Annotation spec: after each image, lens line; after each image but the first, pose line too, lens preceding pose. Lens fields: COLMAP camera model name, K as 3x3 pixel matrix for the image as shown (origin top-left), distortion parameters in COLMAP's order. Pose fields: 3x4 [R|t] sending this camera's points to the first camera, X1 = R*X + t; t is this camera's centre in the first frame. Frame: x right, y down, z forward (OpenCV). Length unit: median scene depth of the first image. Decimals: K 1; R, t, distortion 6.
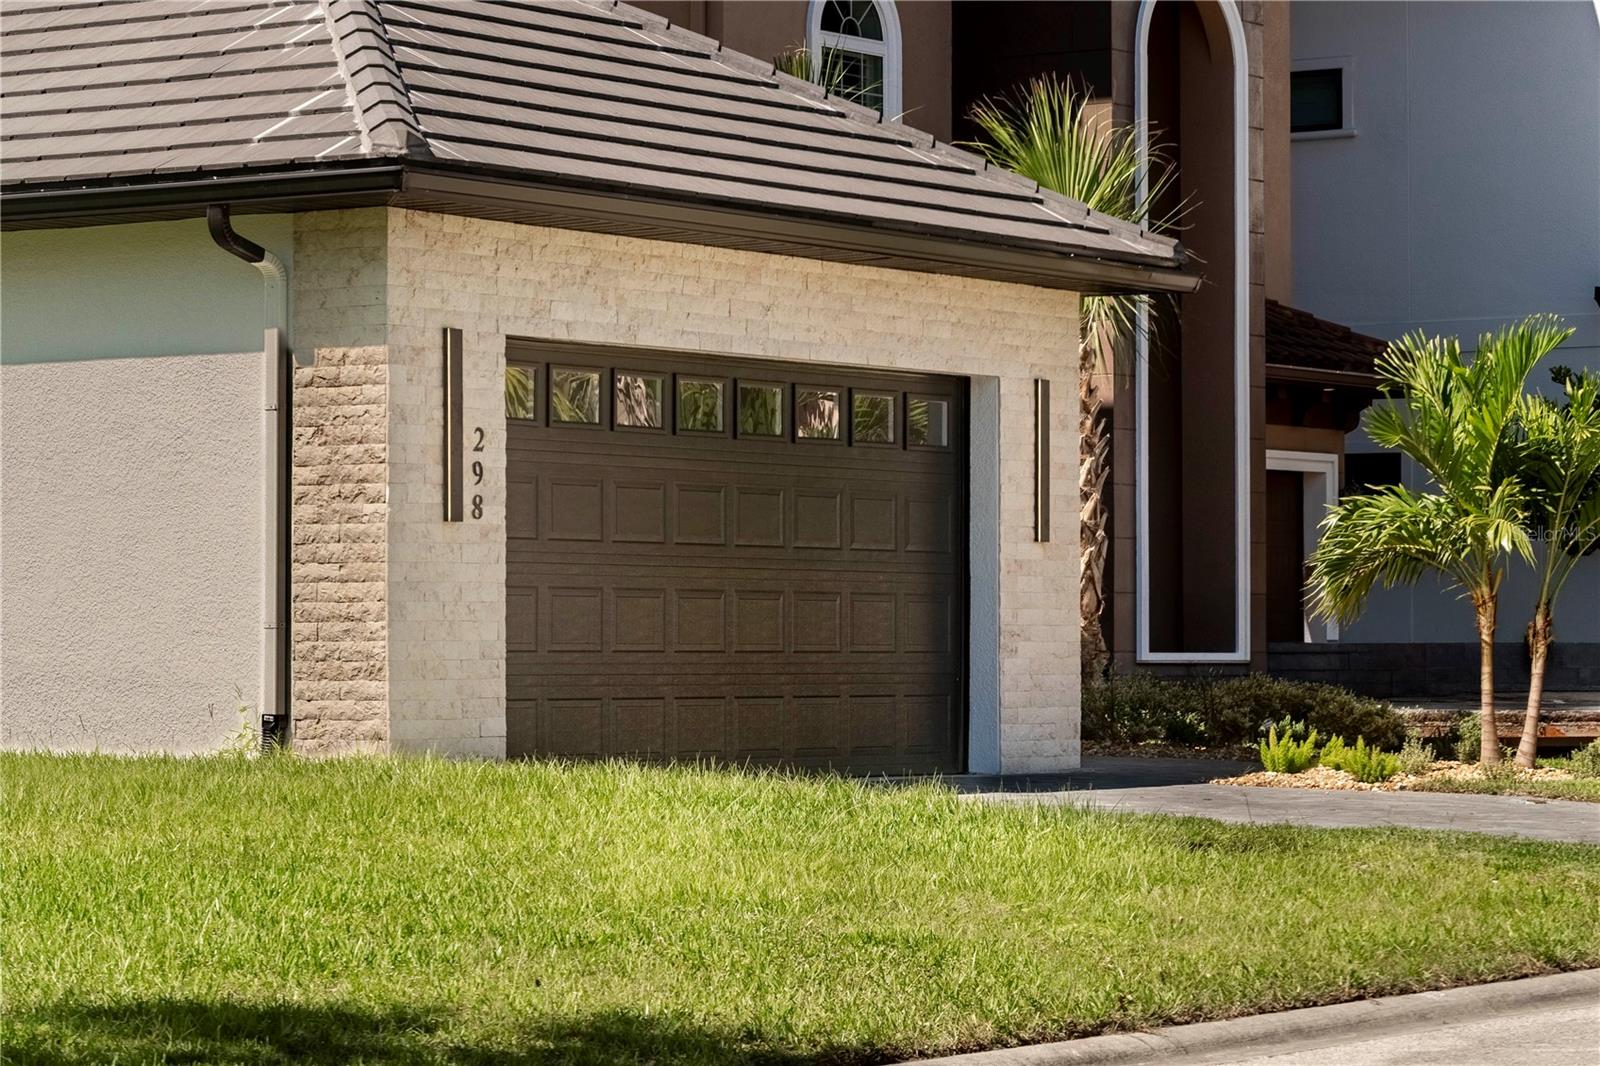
lens RADIAL K [[4838.3, 0, 800.0], [0, 4838.3, 533.0], [0, 0, 1]] dist [0.025650, -0.100666]
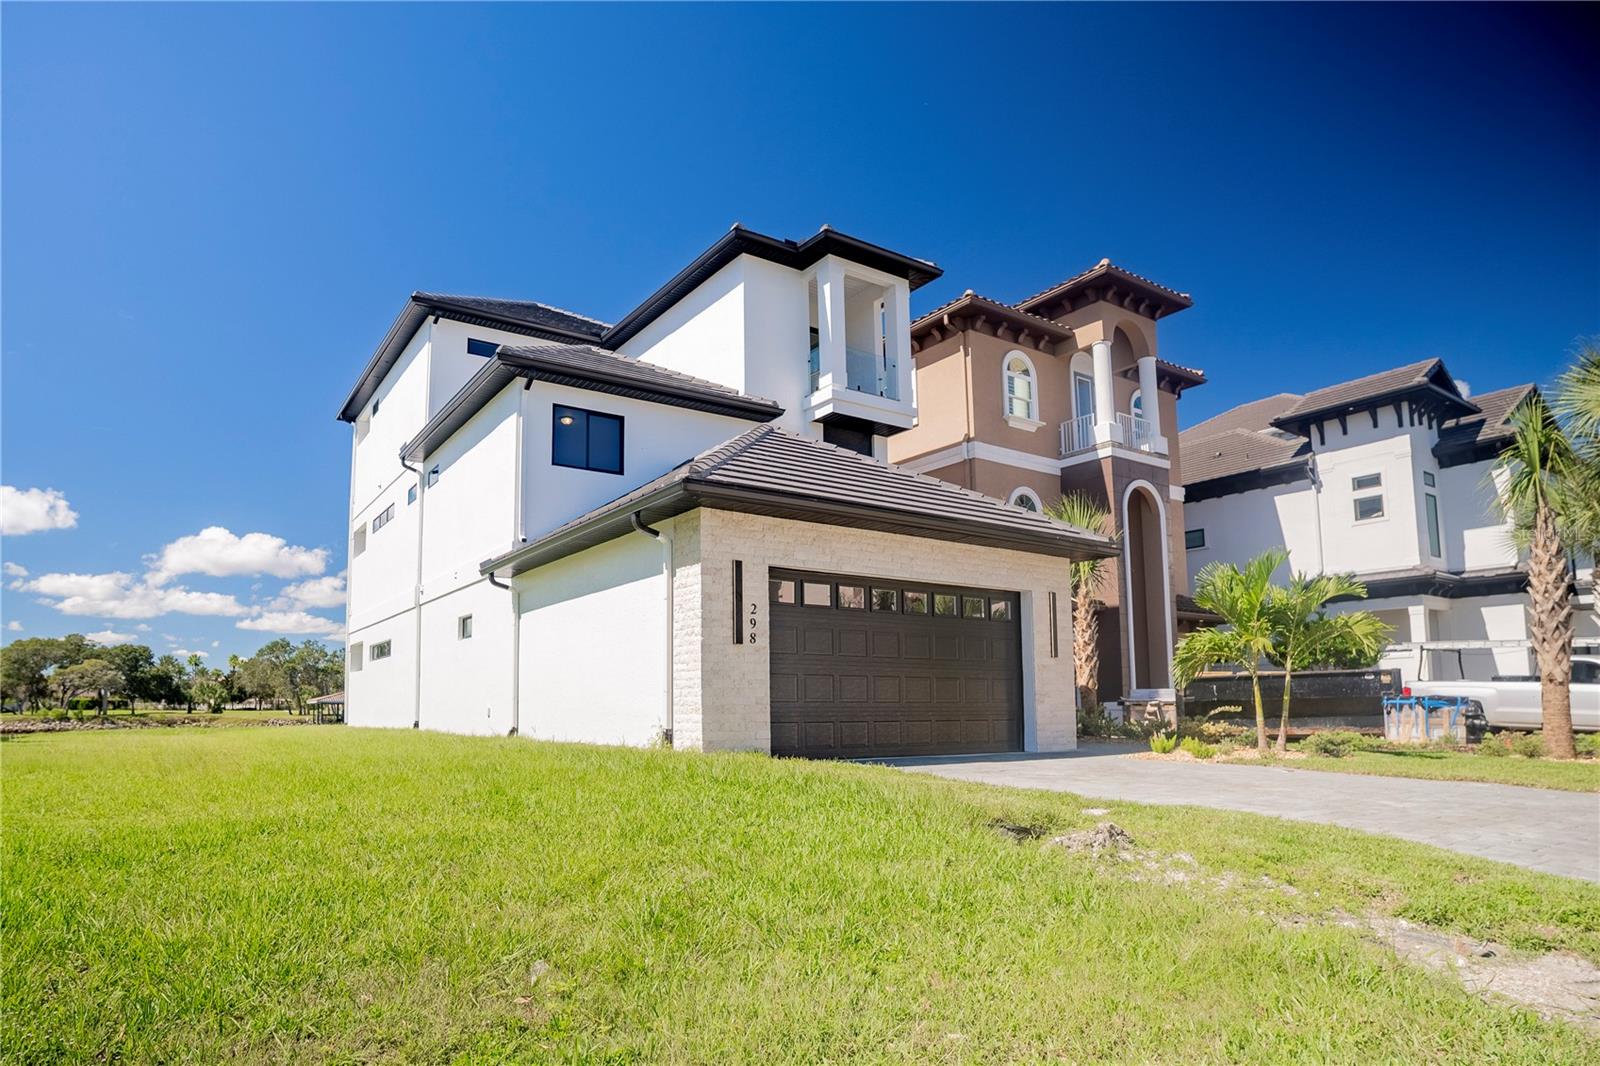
lens RADIAL K [[785.6, 0, 801.5], [0, 785.6, 642.1], [0, 0, 1]] dist [-0.040834, 0.000446]
pose [[0.920987, -0.041784, -0.387345, 0.091414], [0.015617, 0.997392, -0.070459, 0.021361], [0.389279, 0.058843, 0.919238, 0.617573]]
